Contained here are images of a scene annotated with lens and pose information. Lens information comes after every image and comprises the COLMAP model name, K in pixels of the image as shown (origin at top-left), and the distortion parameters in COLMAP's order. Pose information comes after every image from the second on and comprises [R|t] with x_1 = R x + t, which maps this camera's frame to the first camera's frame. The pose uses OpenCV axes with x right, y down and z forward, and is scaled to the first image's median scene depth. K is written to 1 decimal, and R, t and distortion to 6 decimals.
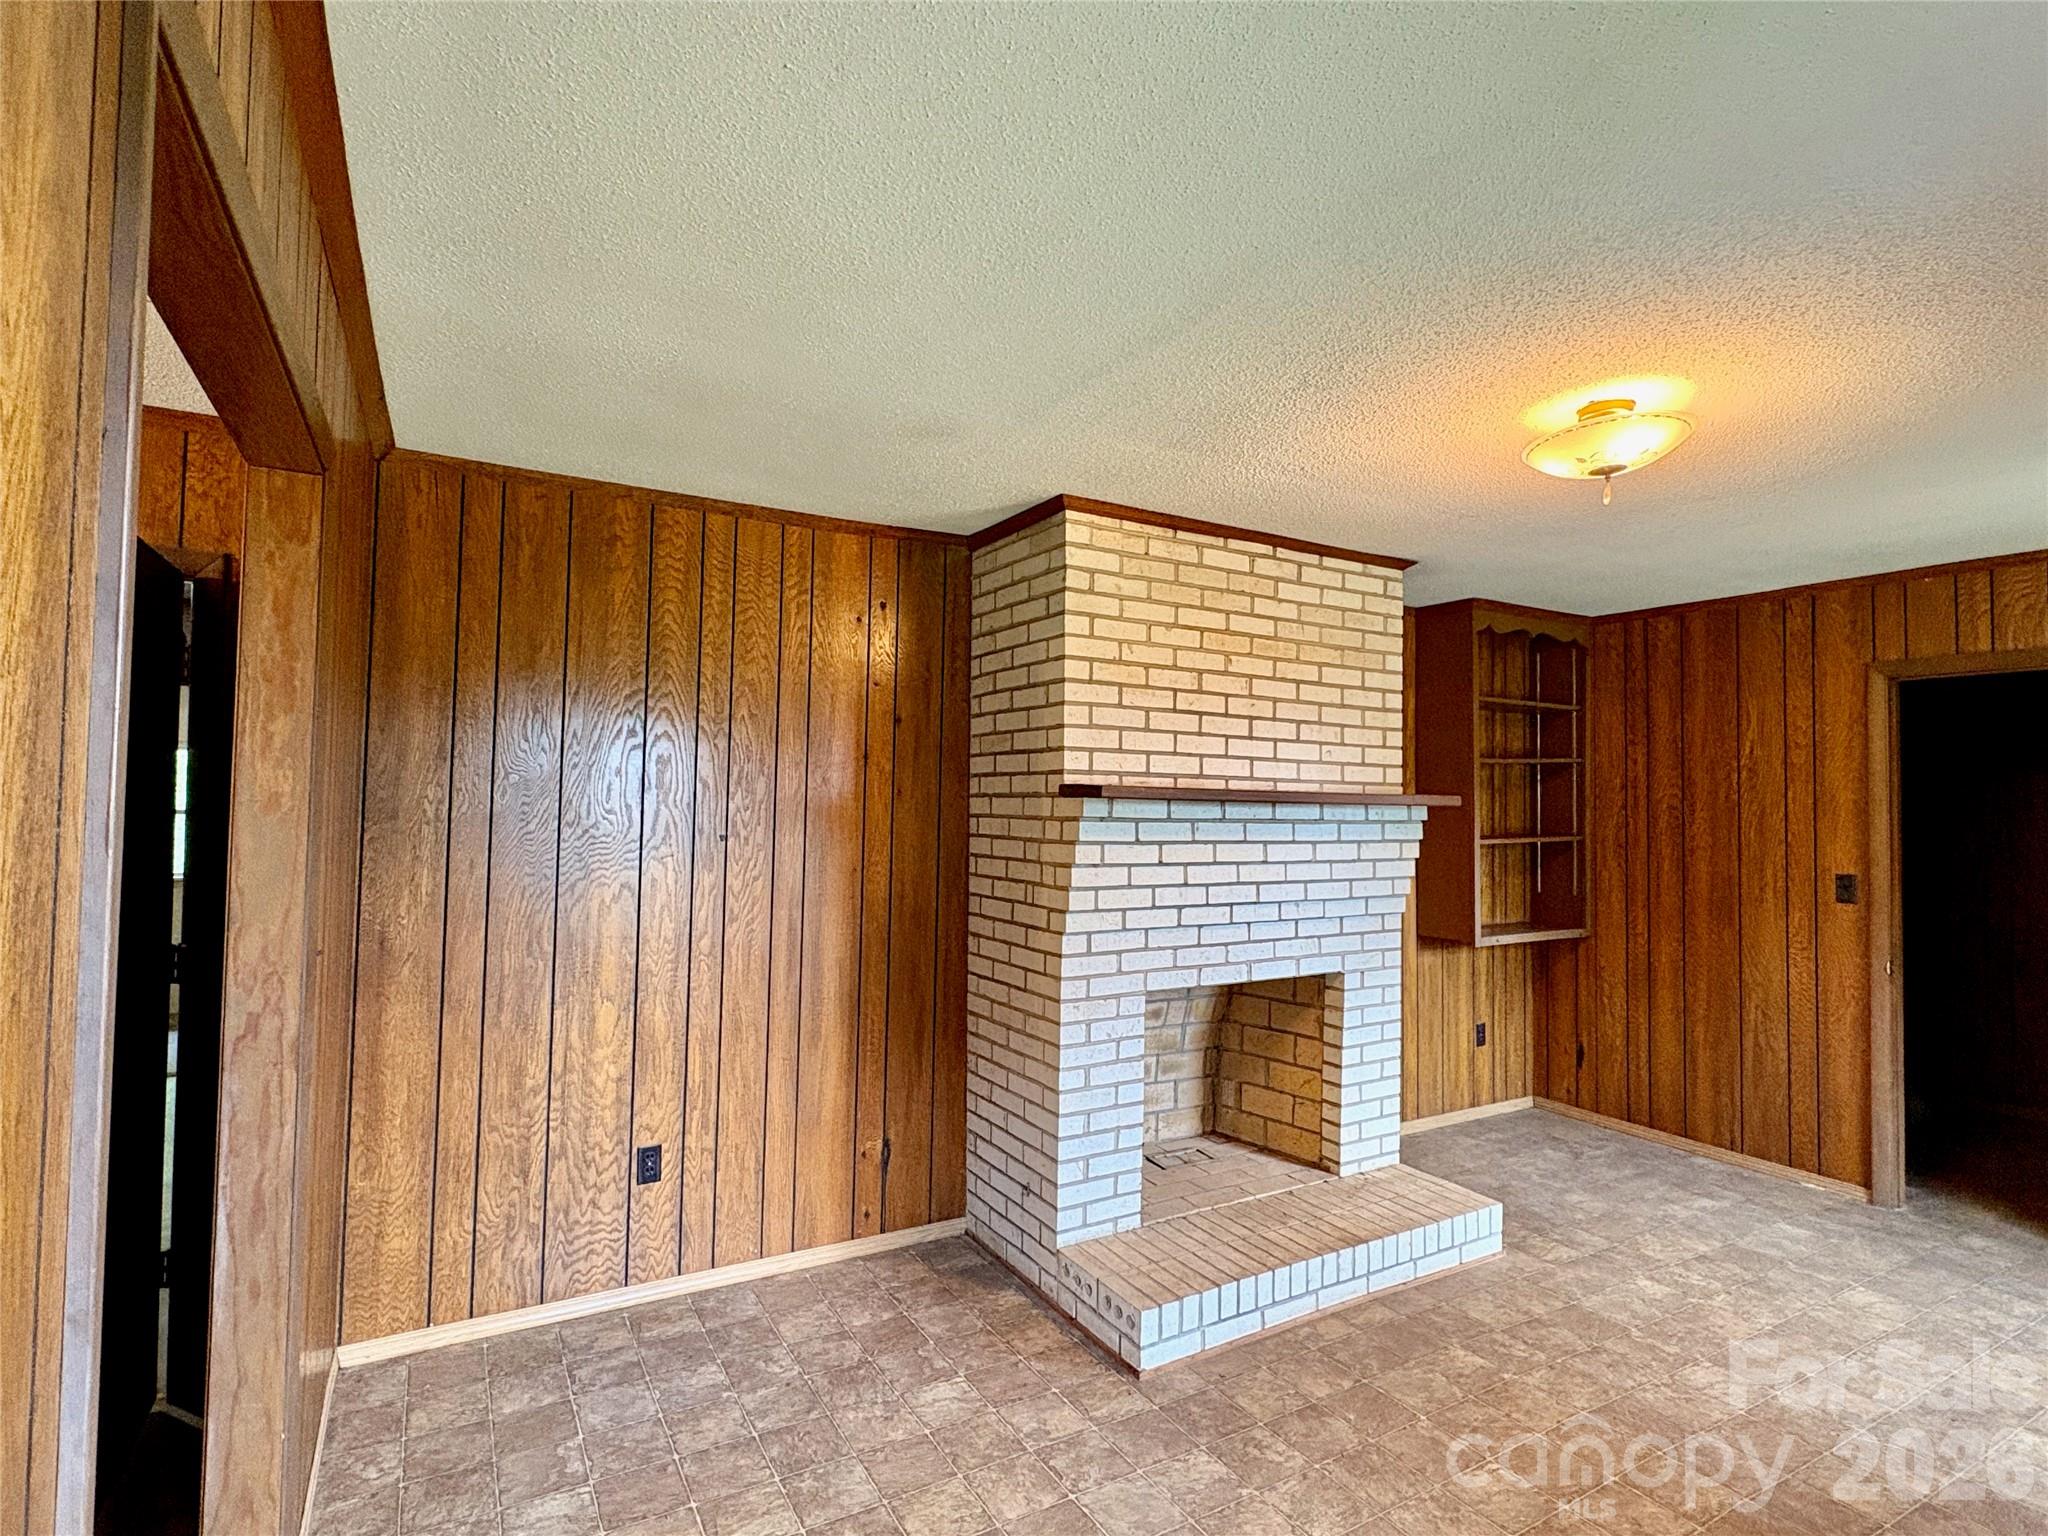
lens RADIAL K [[1023.6, 0, 1029.9], [0, 1023.6, 769.1], [0, 0, 1]] dist [-0.001794, -0.000358]
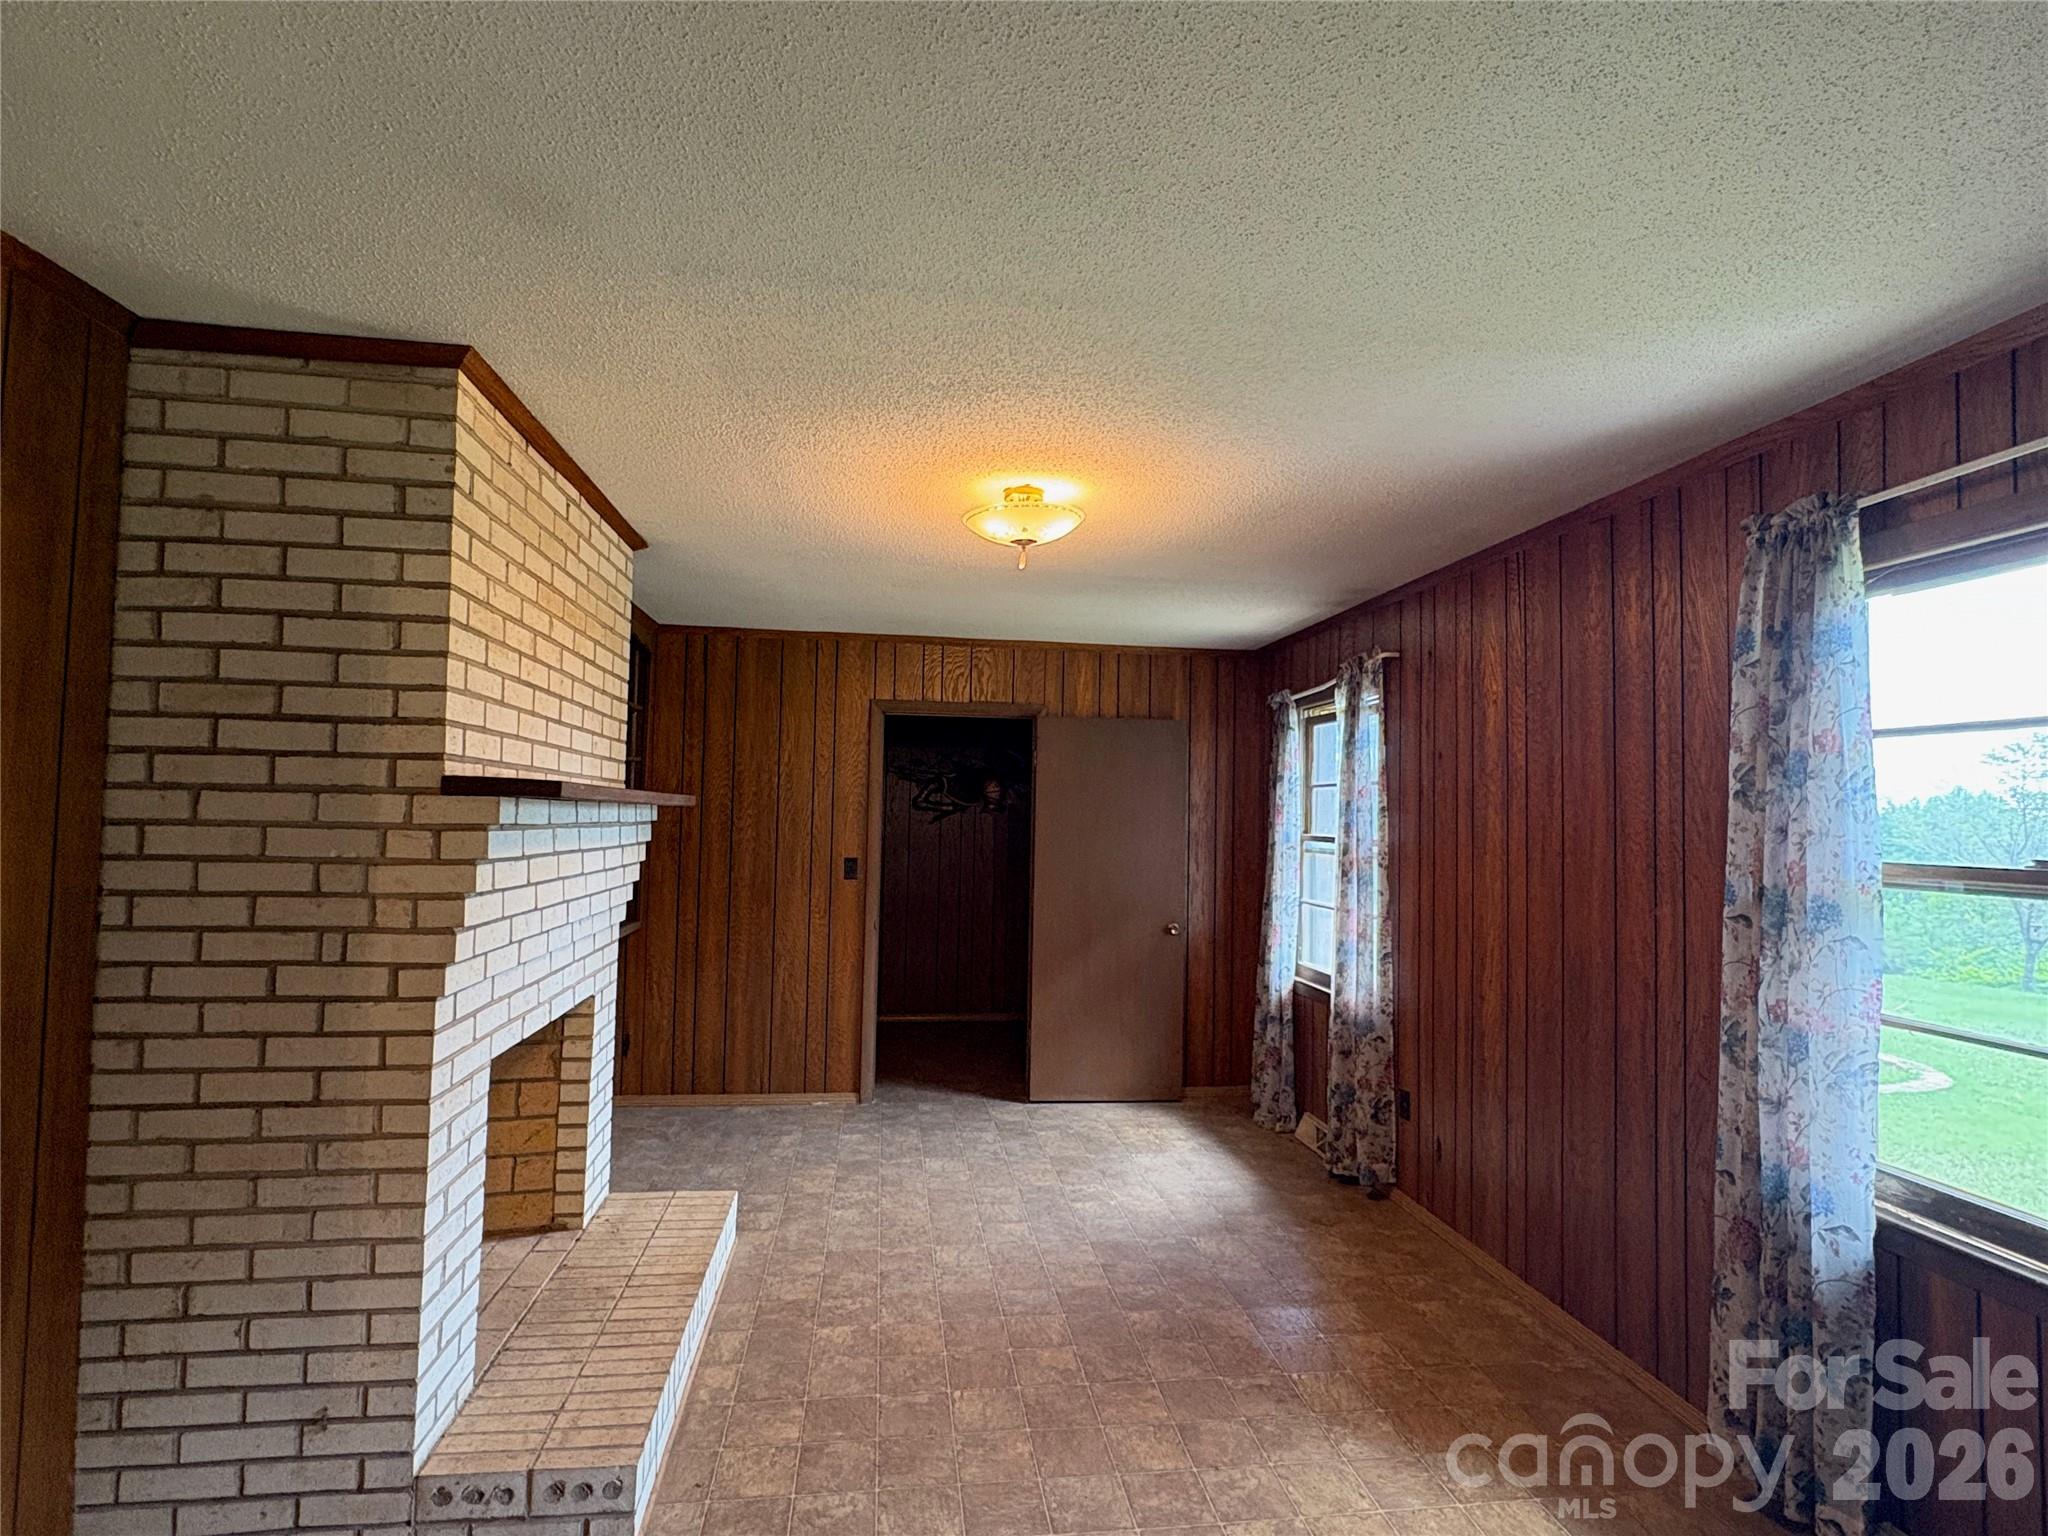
lens RADIAL K [[1023.6, 0, 1017.0], [0, 1023.6, 771.0], [0, 0, 1]] dist [-0.001794, -0.000358]
pose [[0.382213, 0.033278, 0.923475, -0.398024], [-0.044950, 0.998838, -0.017390, 0.005920], [-0.922980, -0.034864, 0.383265, 0.356050]]
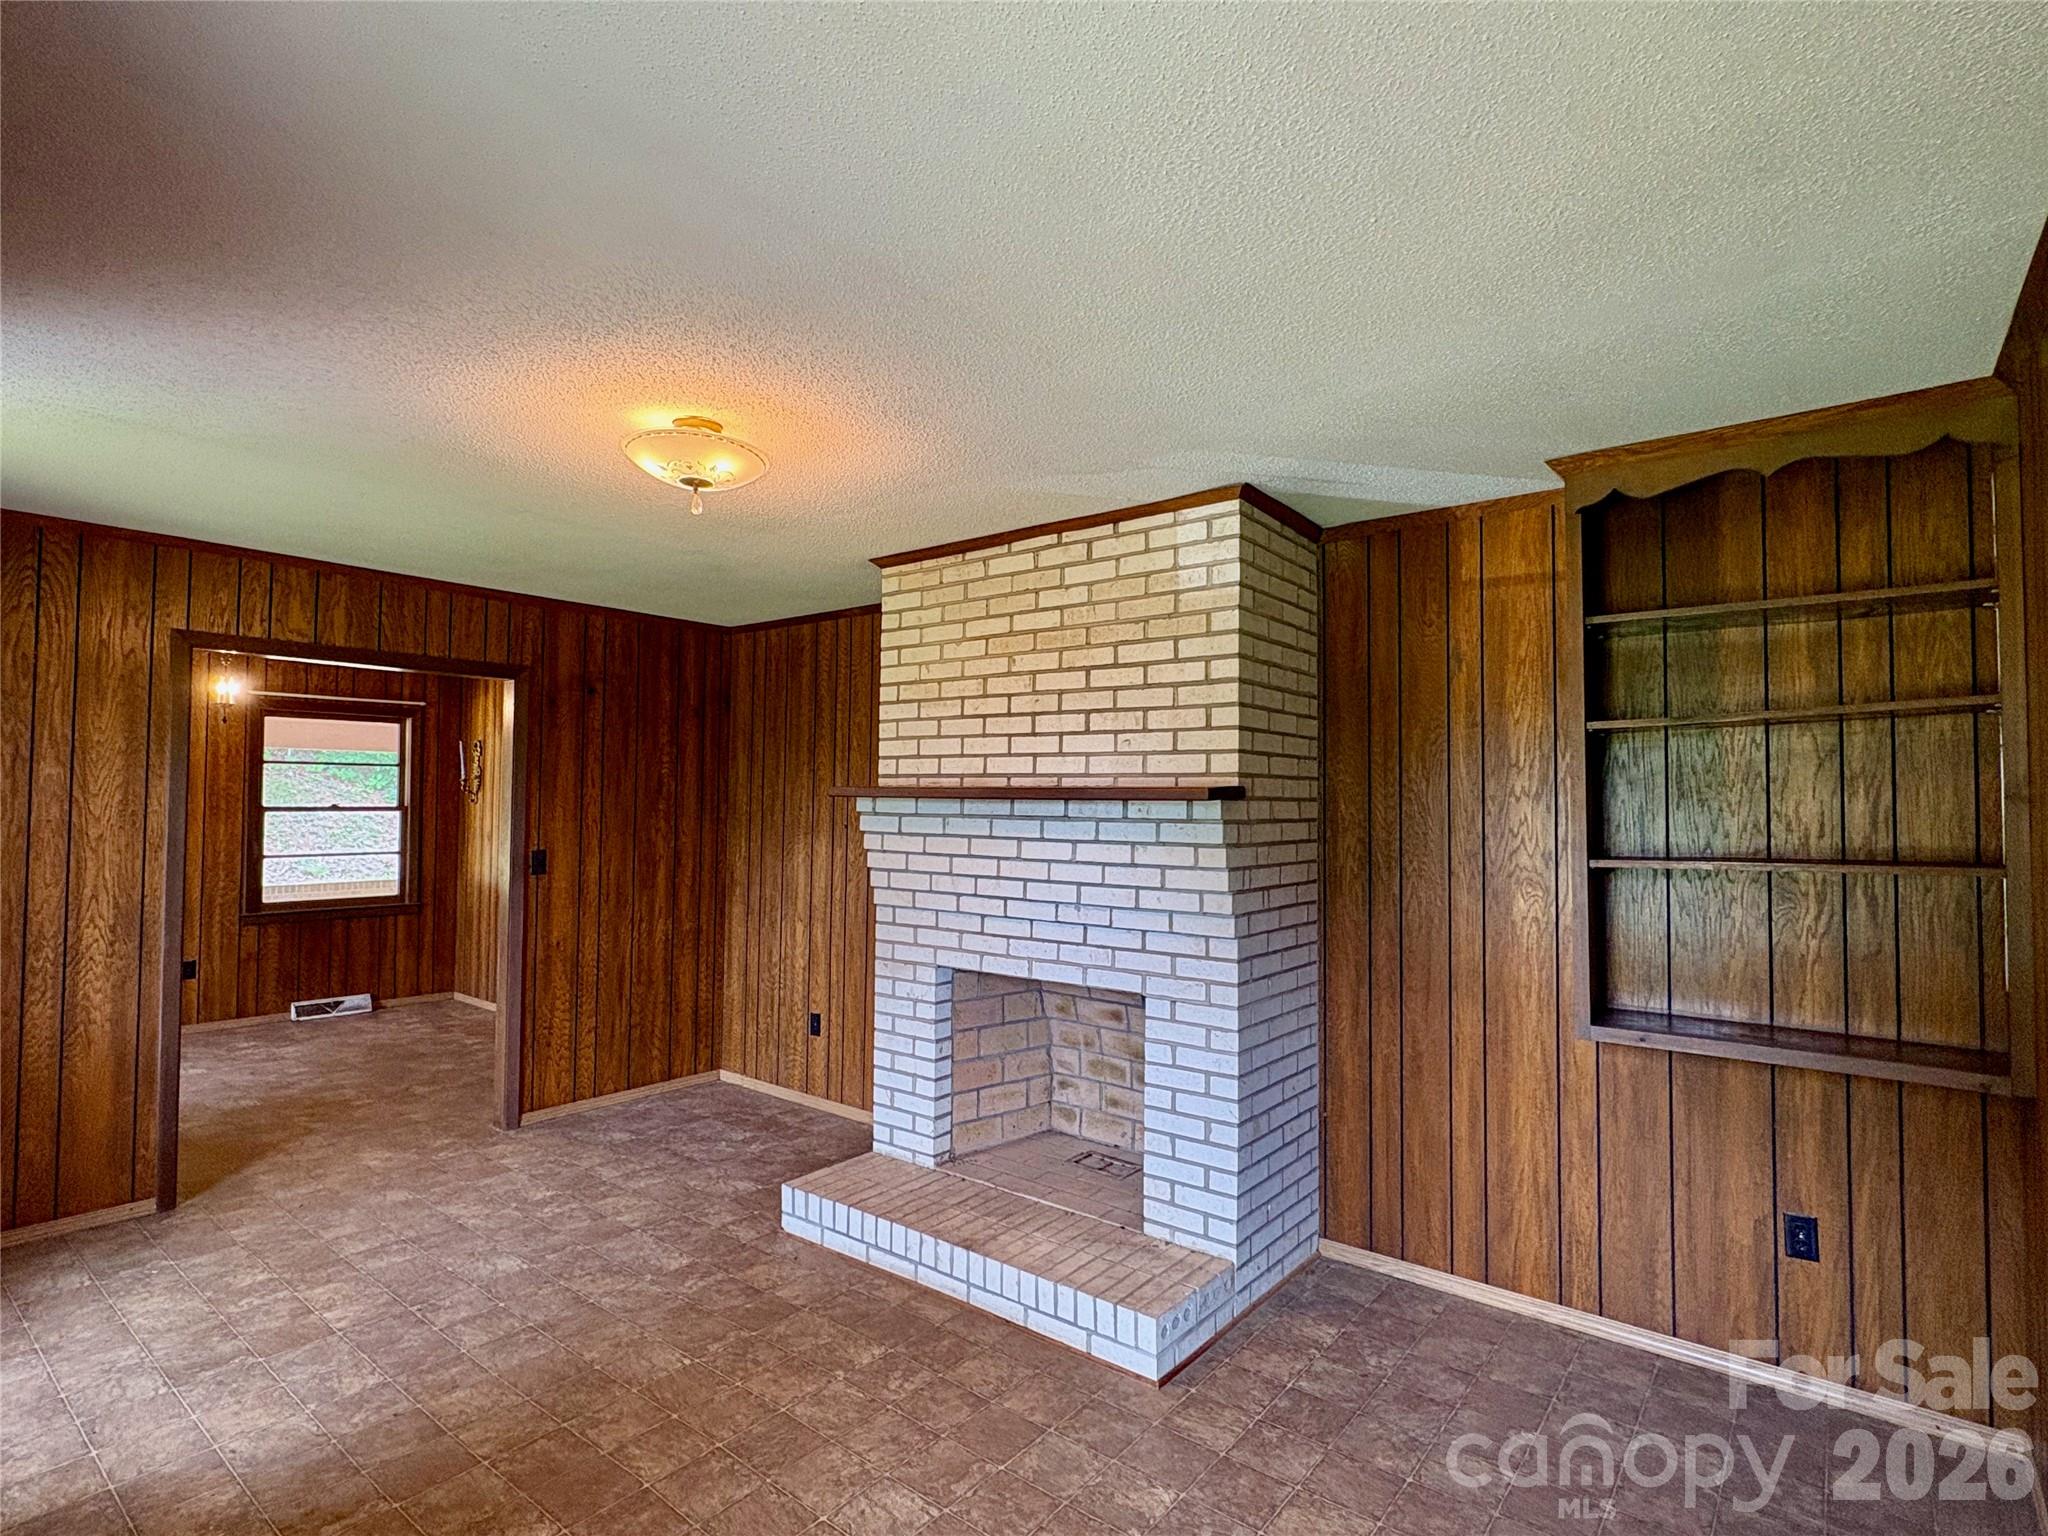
lens RADIAL K [[1023.6, 0, 1023.5], [0, 1023.6, 773.8], [0, 0, 1]] dist [-0.001794, -0.000358]
pose [[0.367380, -0.038507, -0.929274, 1.146428], [0.025655, 0.999182, -0.031262, 0.039228], [0.929717, -0.012355, 0.368067, 0.629782]]
